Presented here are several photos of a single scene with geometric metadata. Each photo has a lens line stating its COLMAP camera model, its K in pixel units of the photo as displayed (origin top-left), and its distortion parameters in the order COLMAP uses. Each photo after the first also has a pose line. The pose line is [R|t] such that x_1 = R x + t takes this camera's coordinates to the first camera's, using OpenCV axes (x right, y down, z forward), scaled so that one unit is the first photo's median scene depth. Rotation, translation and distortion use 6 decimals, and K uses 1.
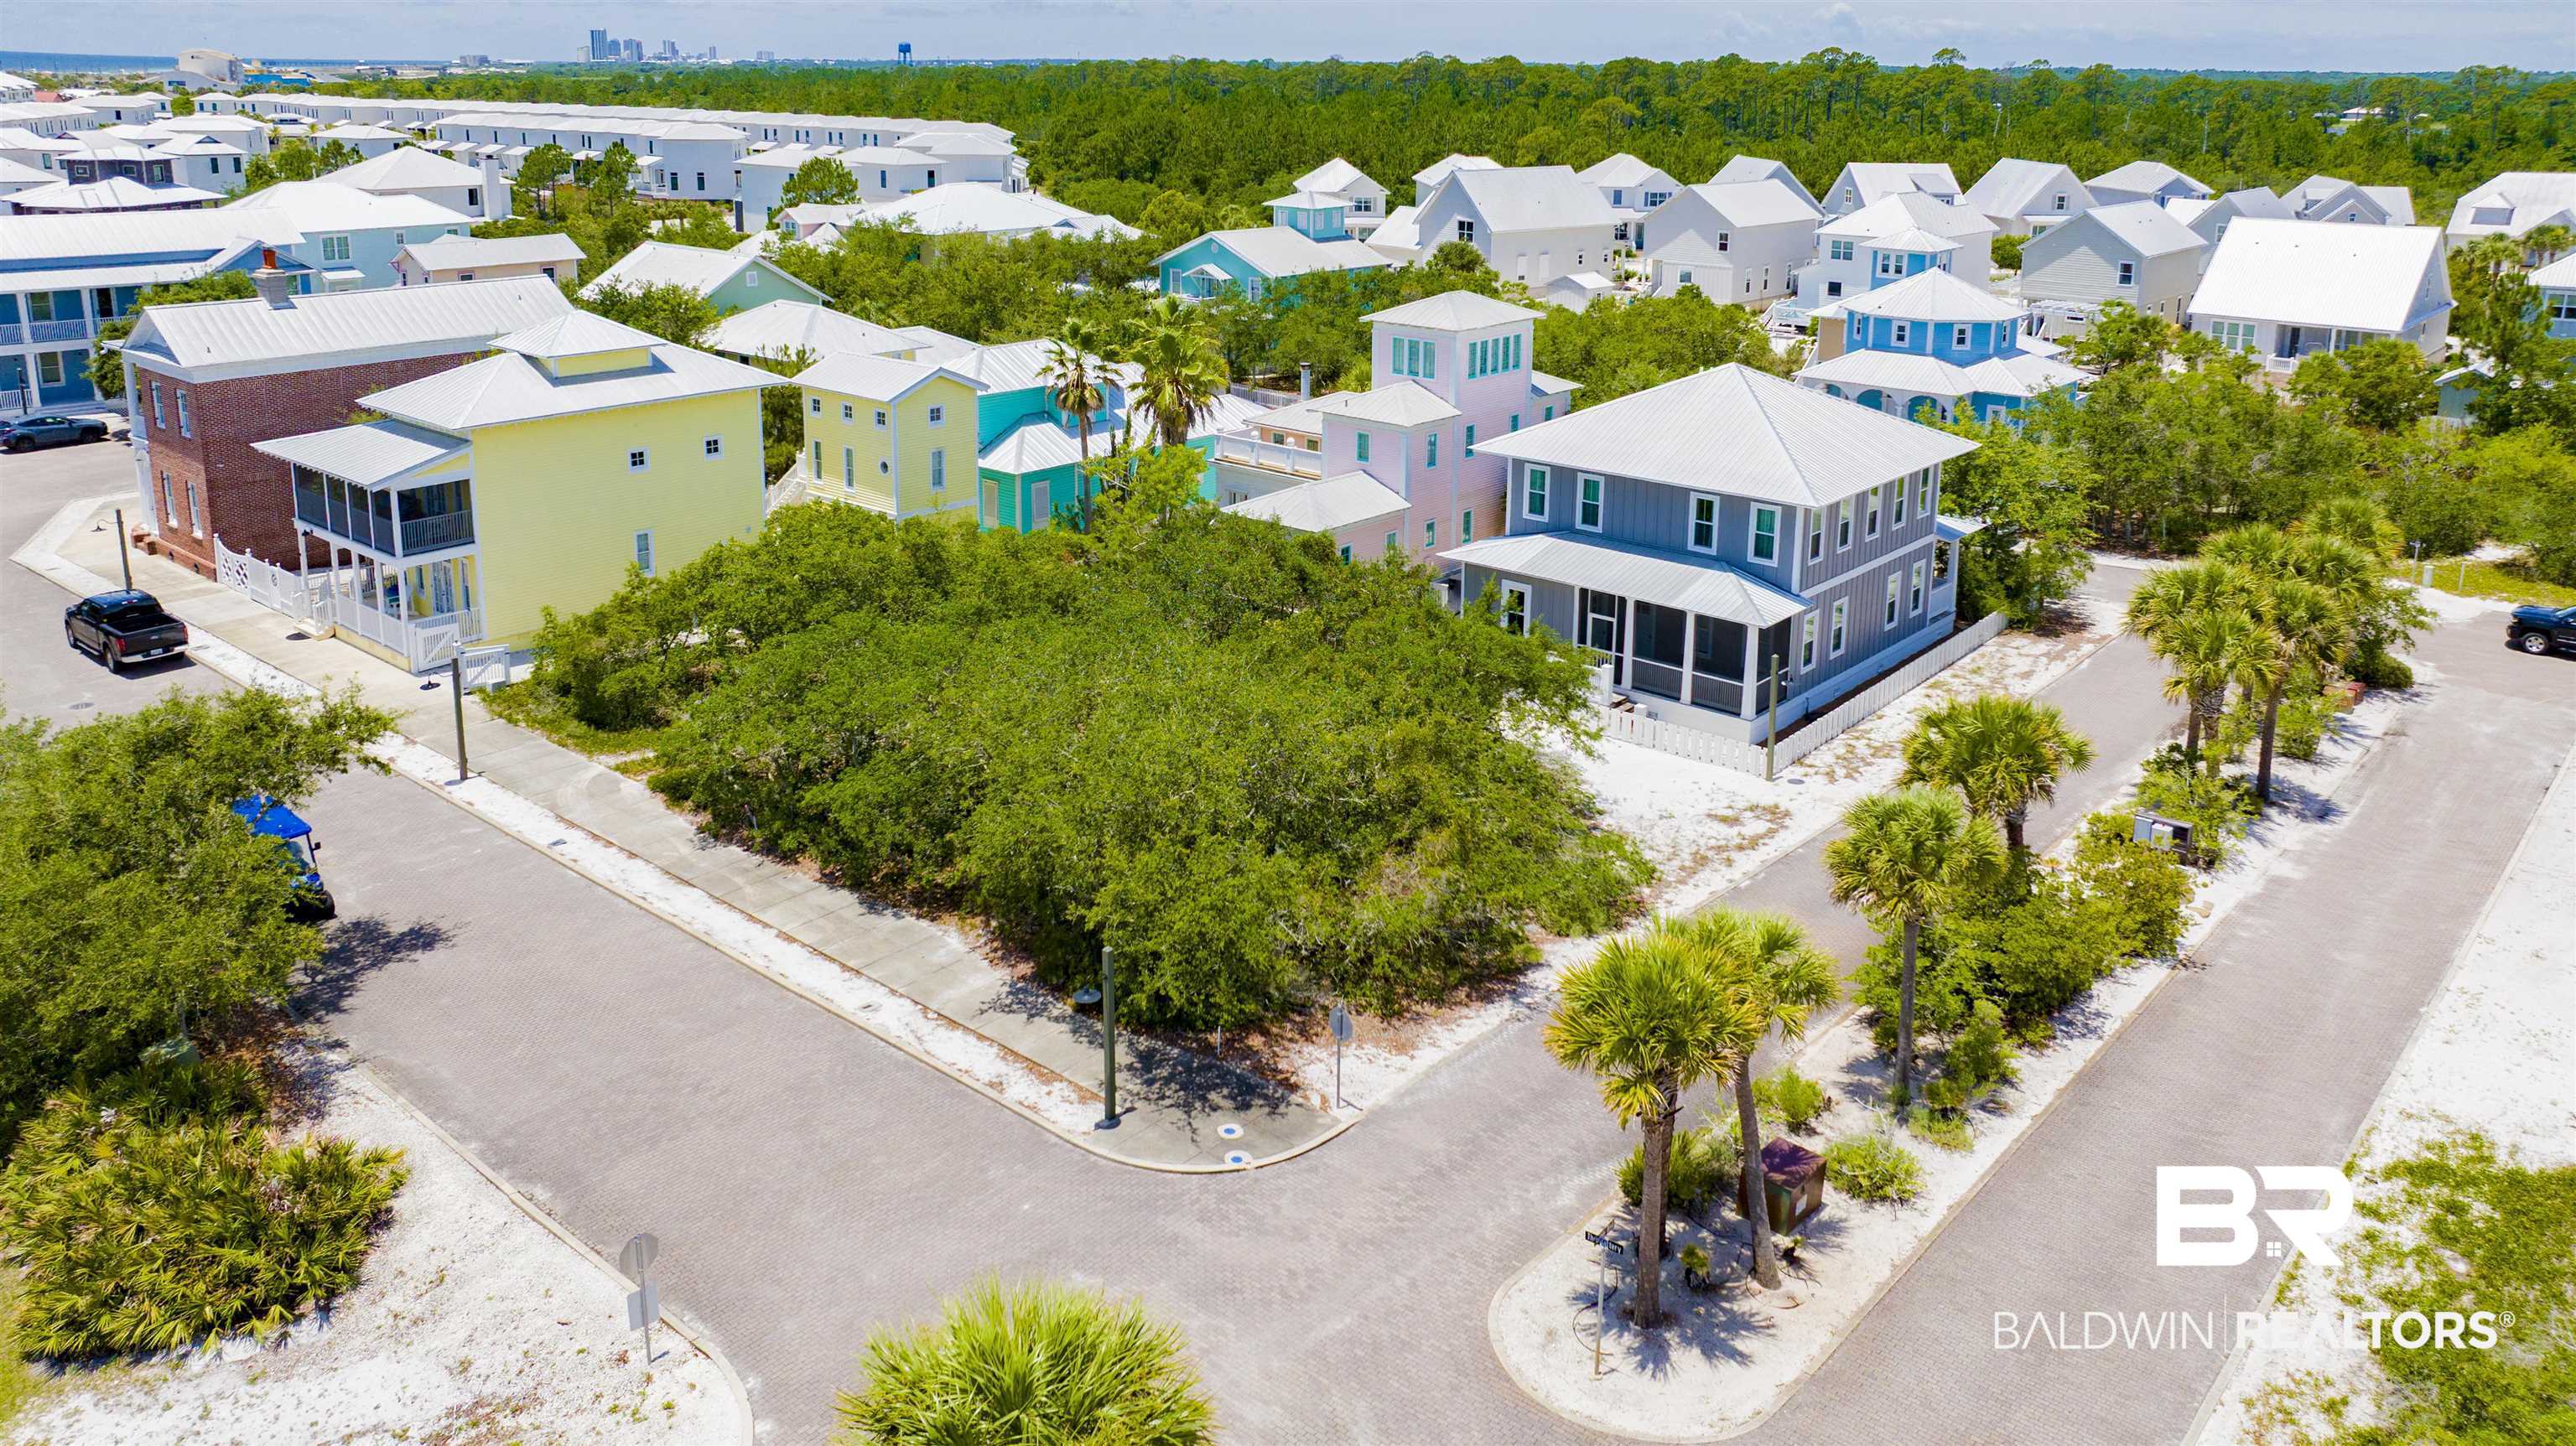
lens RADIAL K [[1865.2, 0, 1291.6], [0, 1865.2, 462.4], [0, 0, 1]] dist [-0.012622, -0.005621]
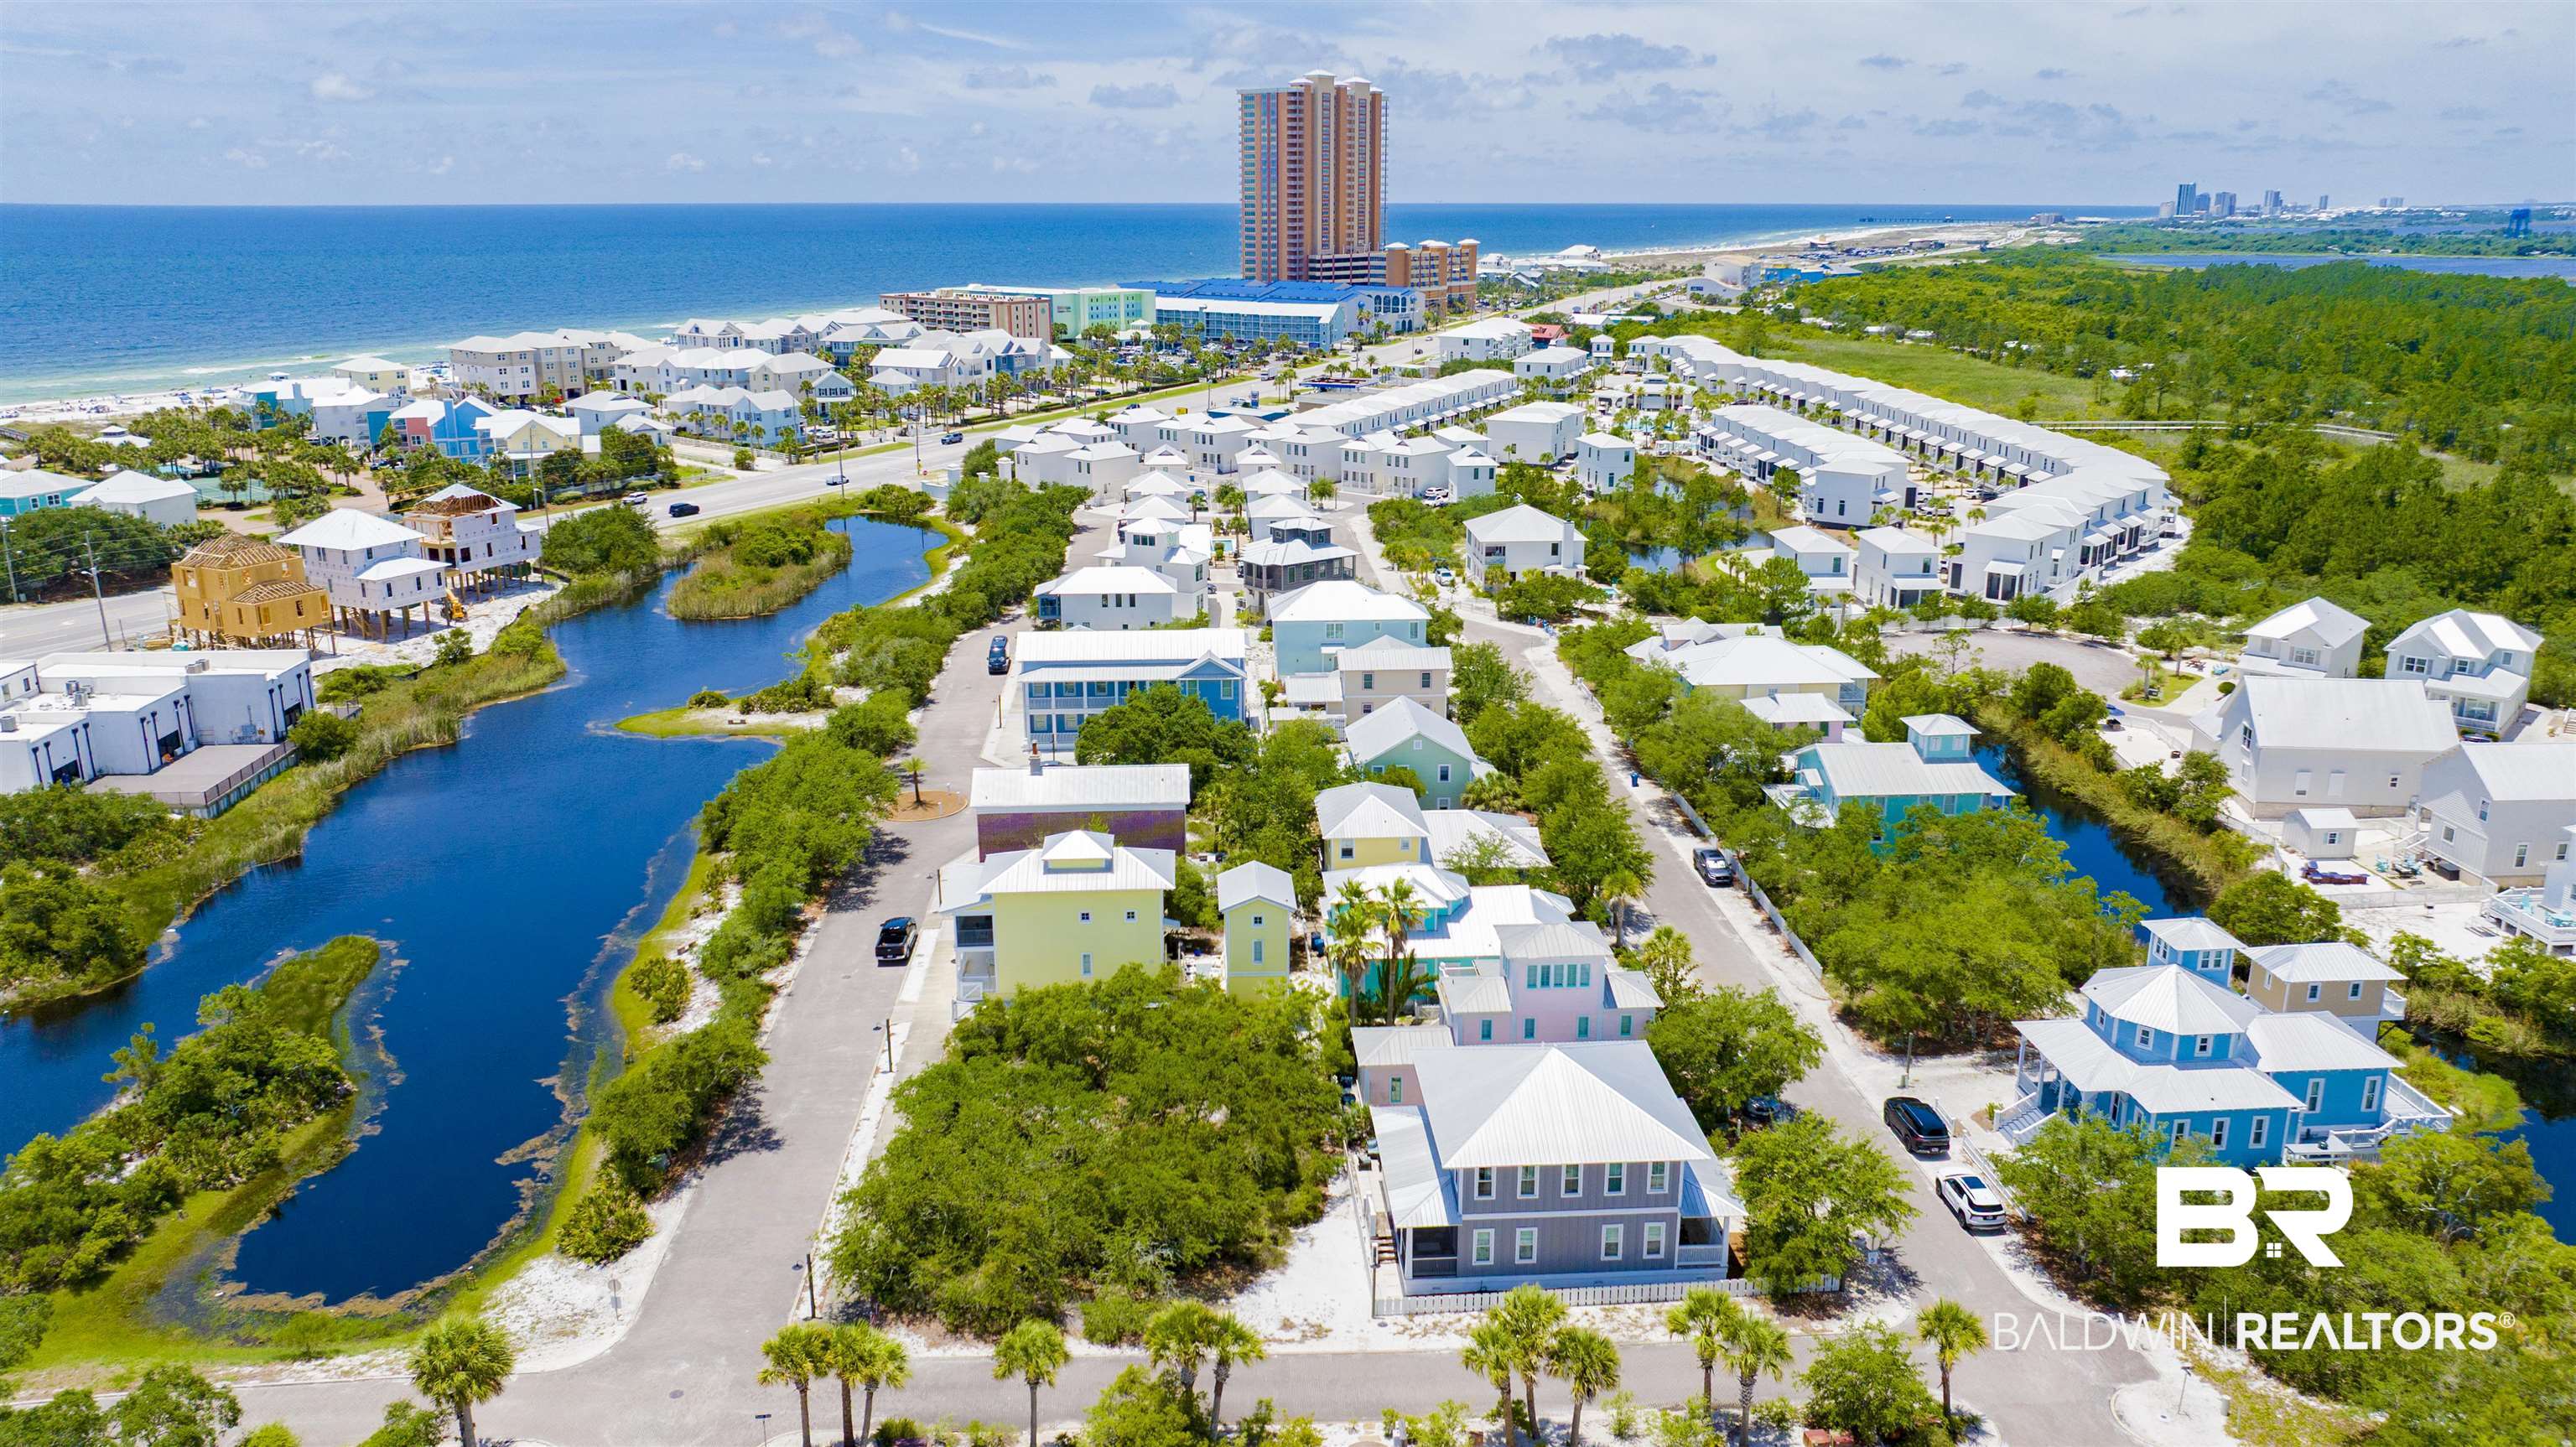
lens RADIAL K [[1844.7, 0, 1288.0], [0, 1844.7, 723.5], [0, 0, 1]] dist [-0.011566, -0.004745]
pose [[0.695548, 0.183026, -0.694777, 1.127481], [-0.138576, 0.983027, 0.120229, -0.479939], [0.704989, 0.012655, 0.709105, -0.185446]]
